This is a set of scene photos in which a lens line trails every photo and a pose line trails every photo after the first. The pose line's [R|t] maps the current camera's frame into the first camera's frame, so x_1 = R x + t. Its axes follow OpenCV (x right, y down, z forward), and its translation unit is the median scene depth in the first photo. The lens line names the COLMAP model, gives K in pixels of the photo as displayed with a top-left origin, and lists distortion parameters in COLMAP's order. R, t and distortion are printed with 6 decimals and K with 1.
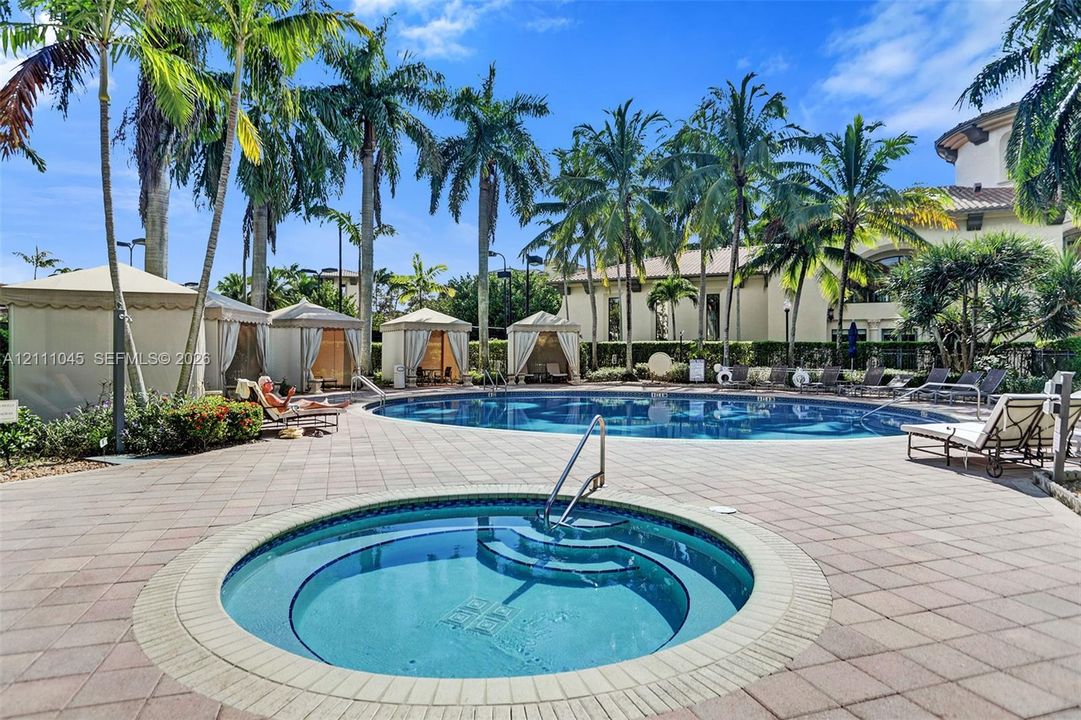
lens RADIAL K [[597.8, 0, 540.0], [0, 597.8, 358.5], [0, 0, 1]] dist [-0.023309, 0.010153]
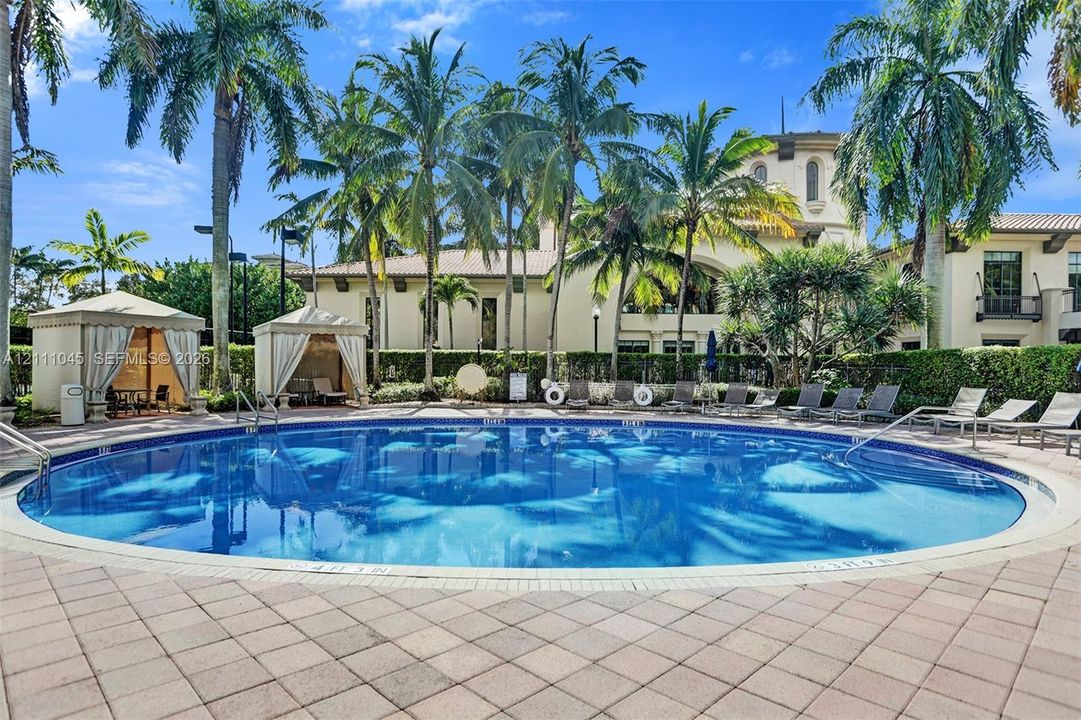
lens RADIAL K [[597.8, 0, 528.5], [0, 597.8, 374.5], [0, 0, 1]] dist [-0.023309, 0.010153]
pose [[0.901378, -0.003144, 0.433022, -0.074012], [-0.001947, 0.999934, 0.011314, -0.005491], [-0.433029, -0.011041, 0.901313, 0.252500]]
